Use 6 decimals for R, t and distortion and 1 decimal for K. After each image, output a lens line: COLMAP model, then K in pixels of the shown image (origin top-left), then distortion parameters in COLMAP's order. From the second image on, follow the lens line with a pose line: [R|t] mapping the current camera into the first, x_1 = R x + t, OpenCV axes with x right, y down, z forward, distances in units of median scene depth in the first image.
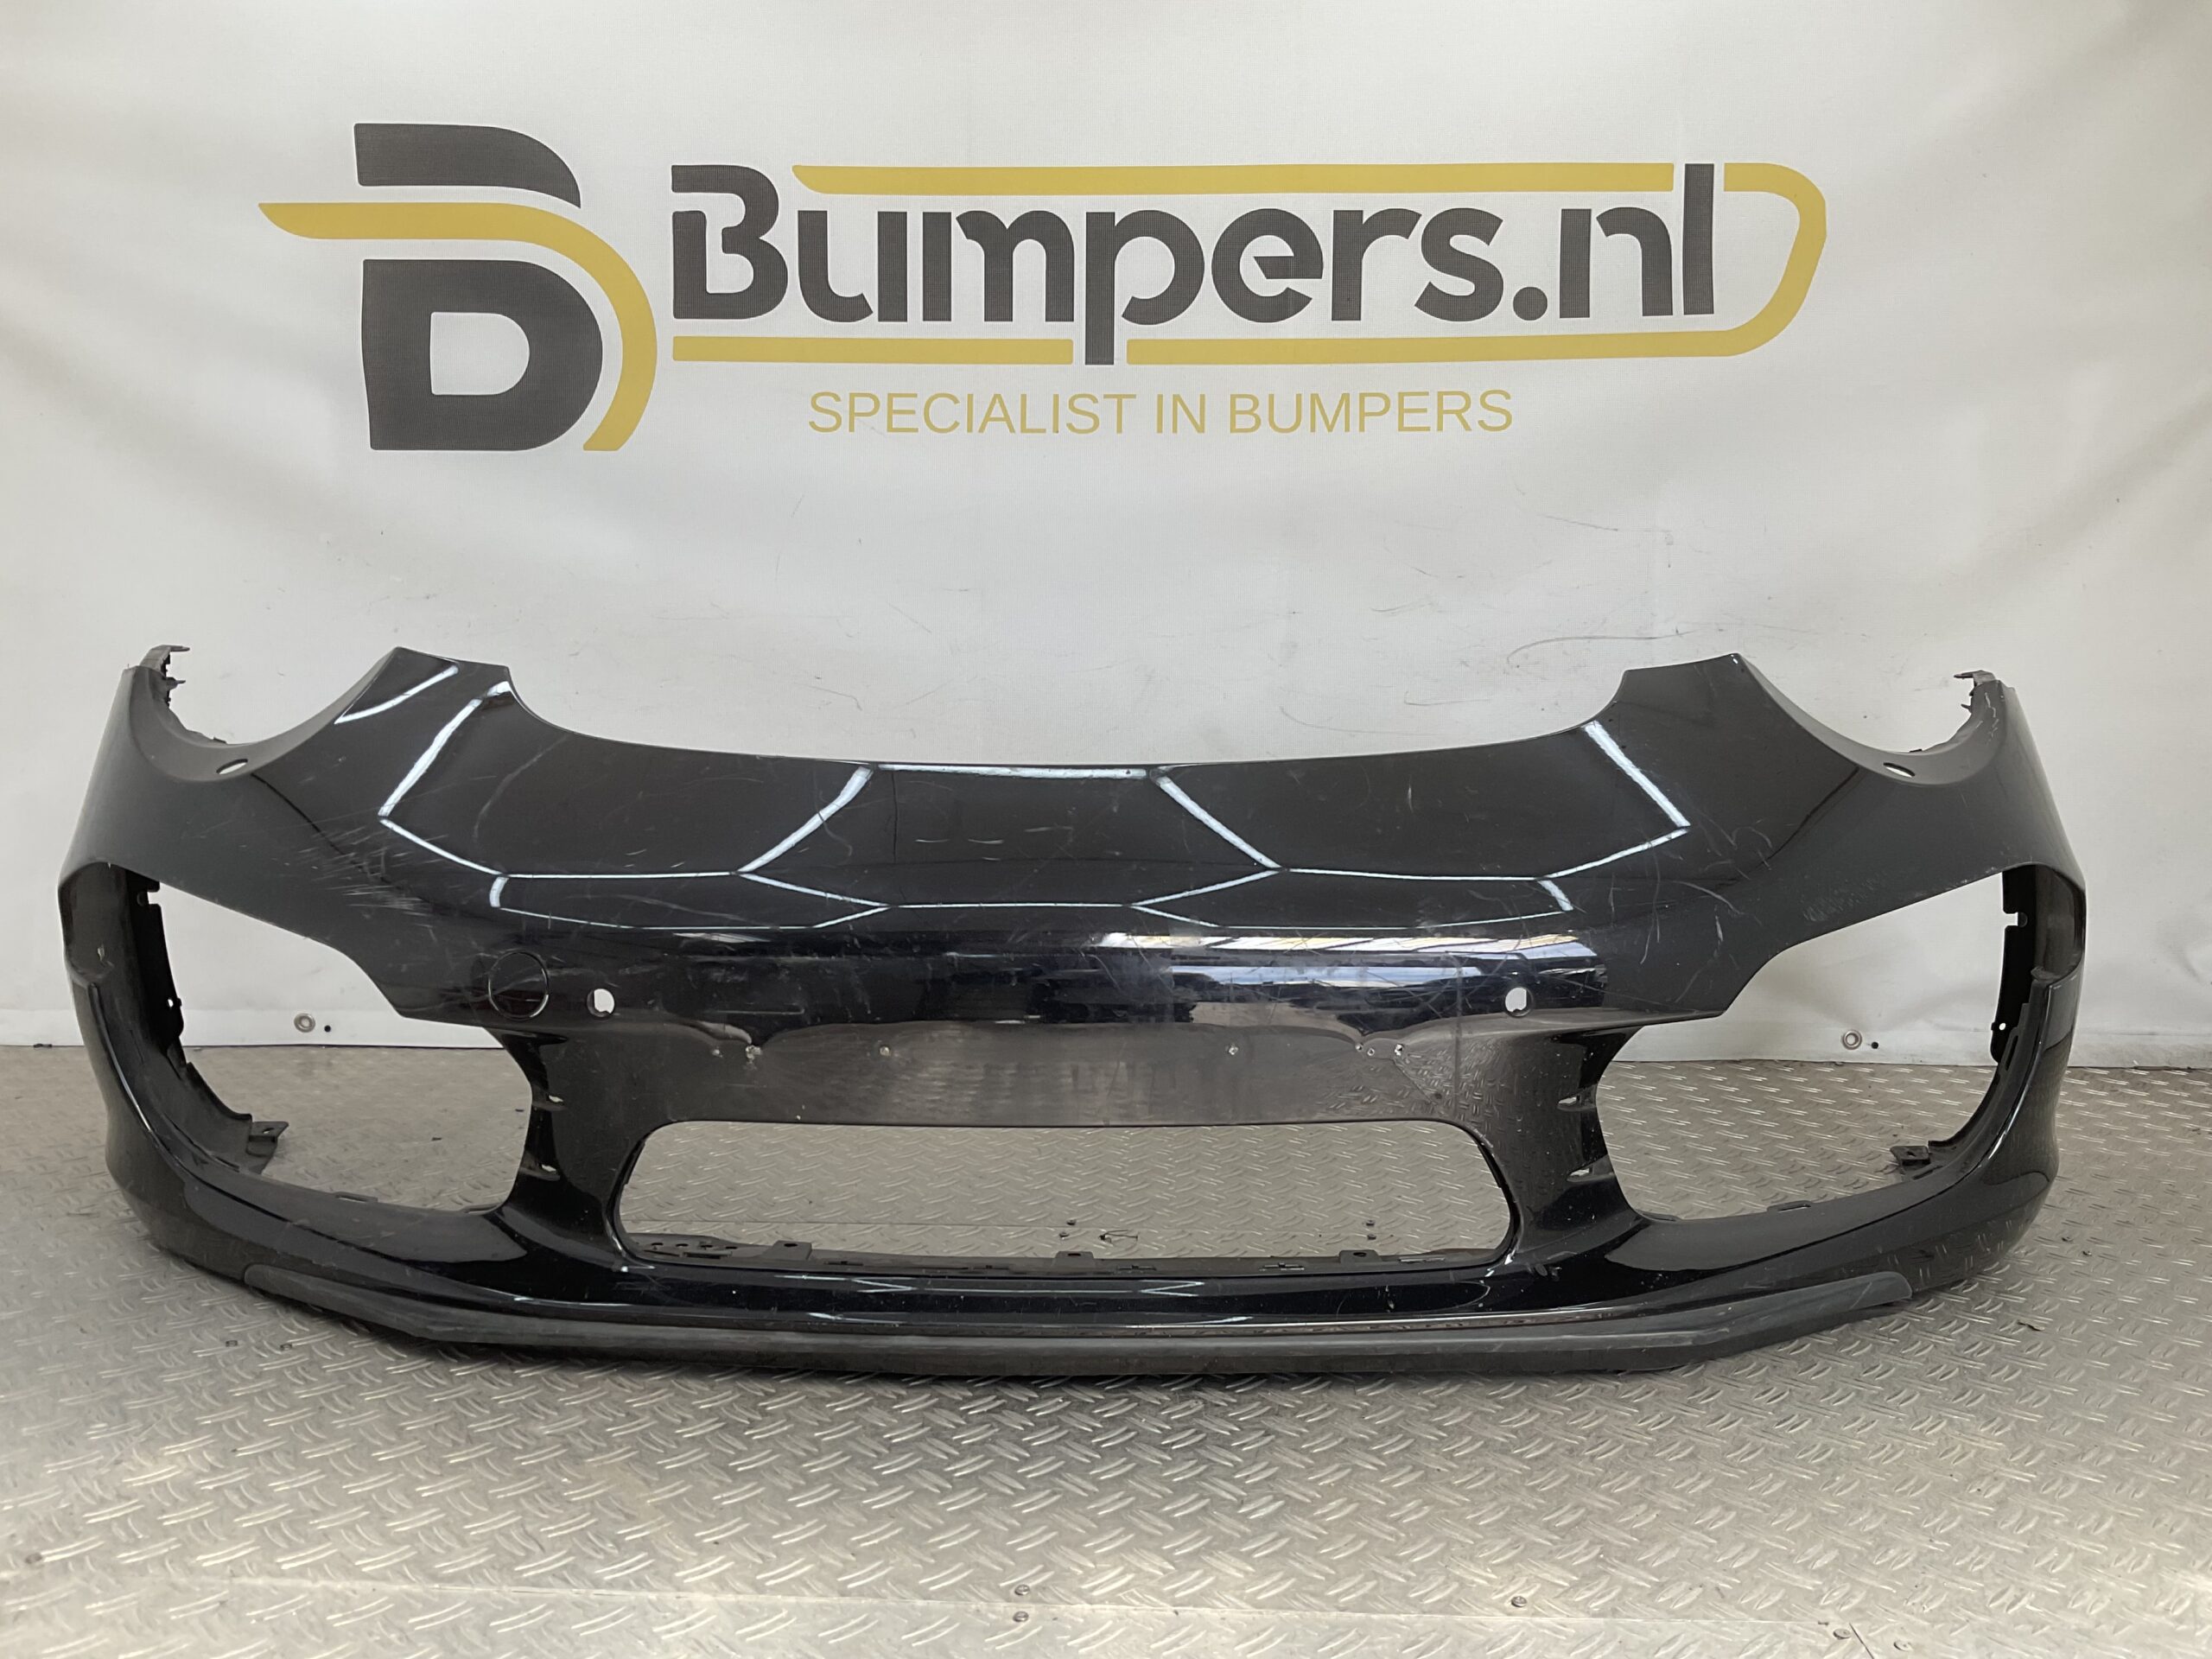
lens RADIAL K [[1834.0, 0, 1101.3], [0, 1834.0, 822.2], [0, 0, 1]] dist [0.085554, -0.169851]
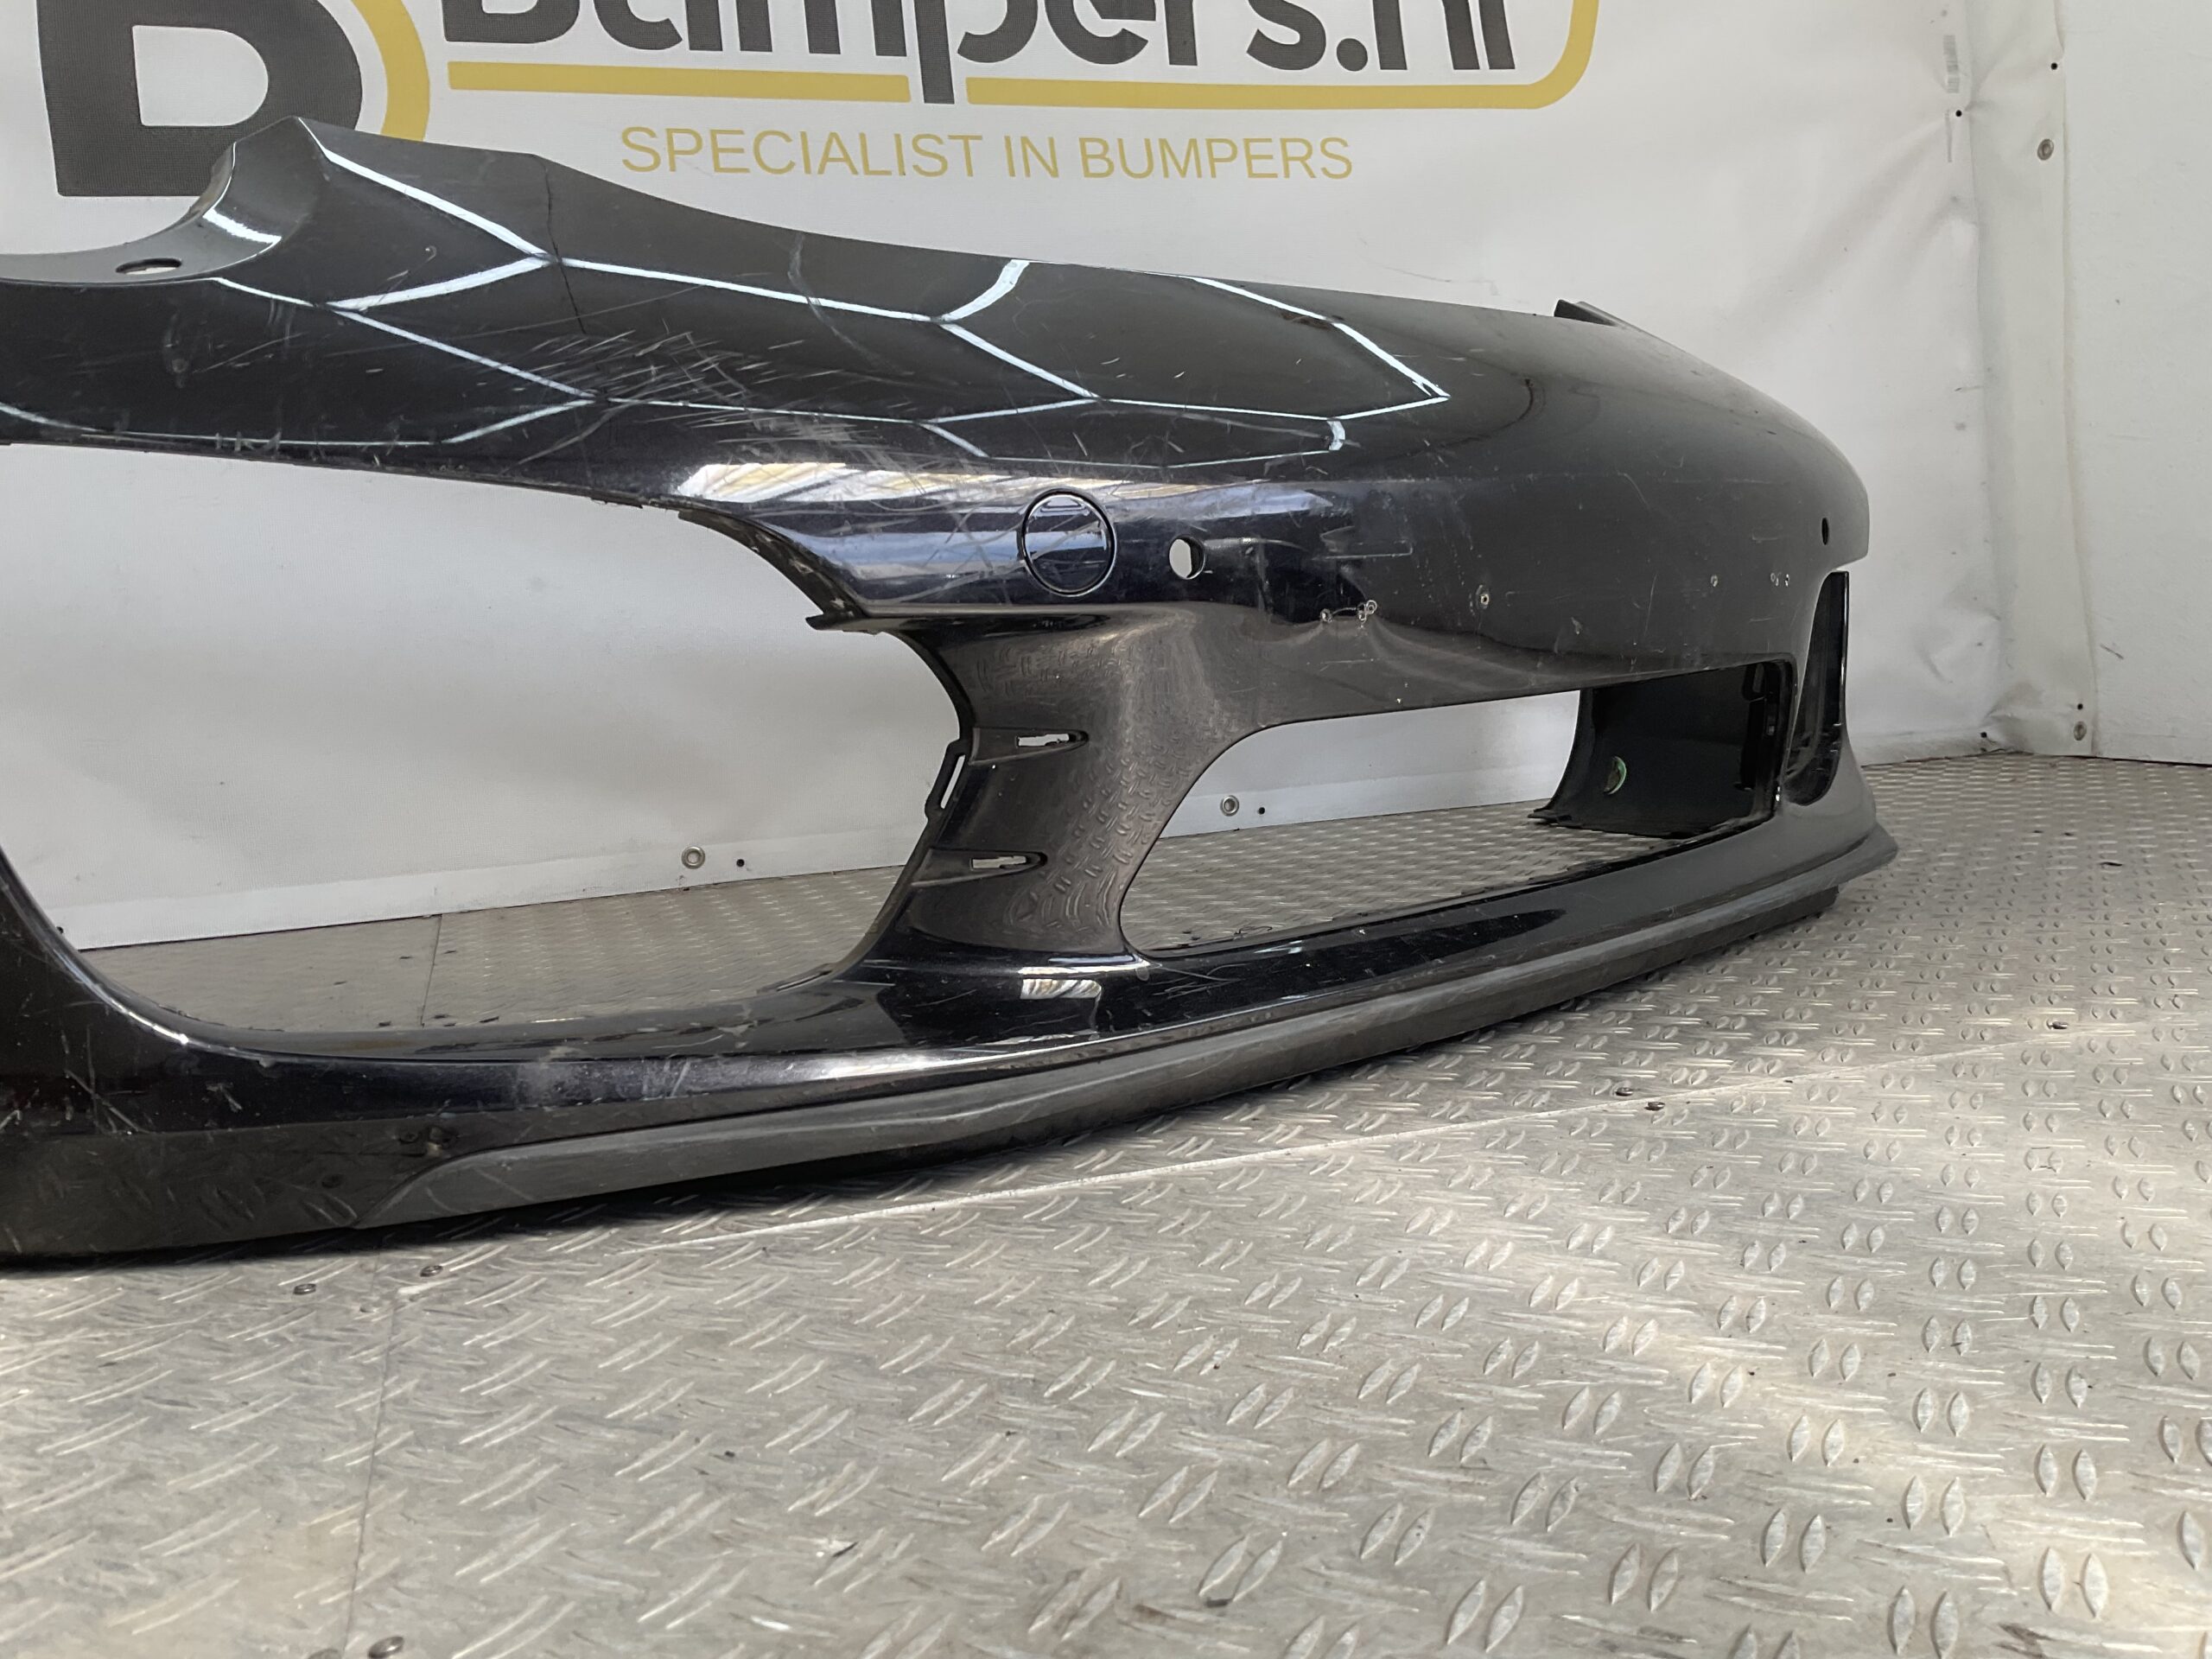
lens RADIAL K [[1834.0, 0, 1105.2], [0, 1834.0, 831.7], [0, 0, 1]] dist [0.085554, -0.169851]
pose [[0.937344, -0.101890, 0.333175, -0.270894], [0.109200, 0.994015, -0.003233, 0.127176], [-0.330851, 0.039413, 0.942860, 0.112555]]
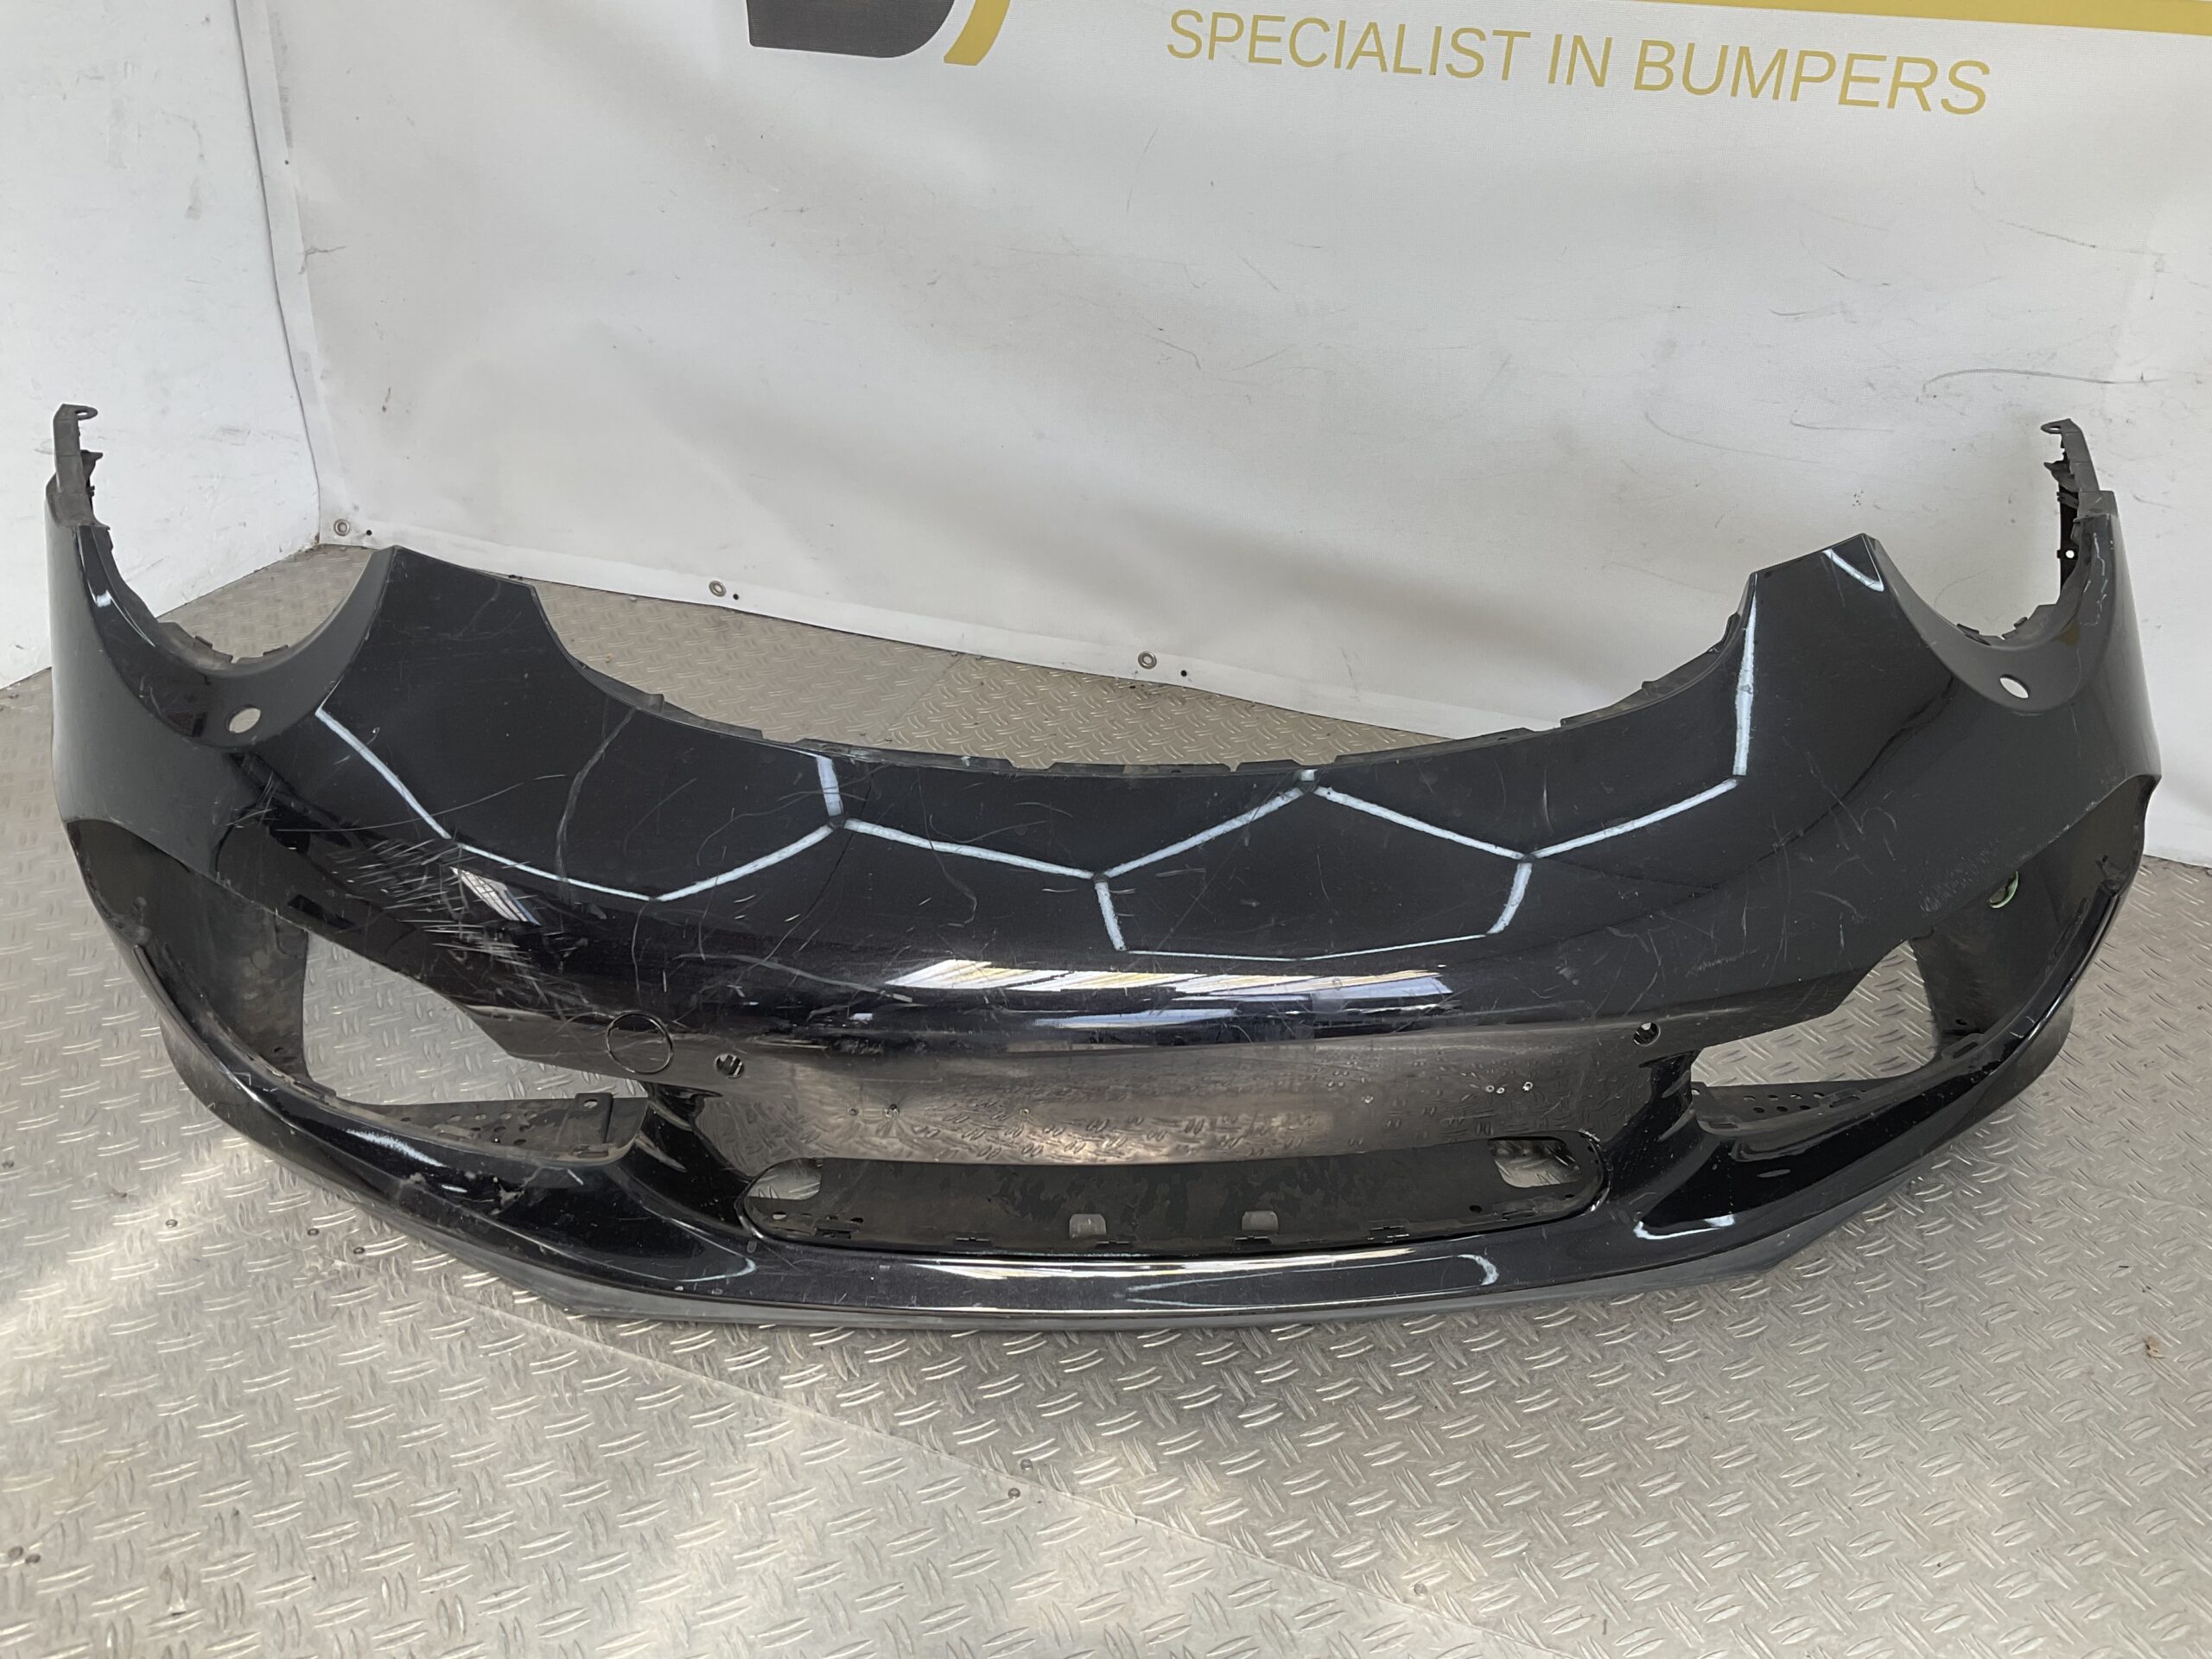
lens RADIAL K [[1834.0, 0, 1100.2], [0, 1834.0, 827.3], [0, 0, 1]] dist [0.085554, -0.169851]
pose [[0.946323, 0.171572, -0.273926, 0.129963], [-0.050891, 0.916006, 0.397924, -0.227307], [0.319191, -0.362624, 0.875569, 0.041055]]
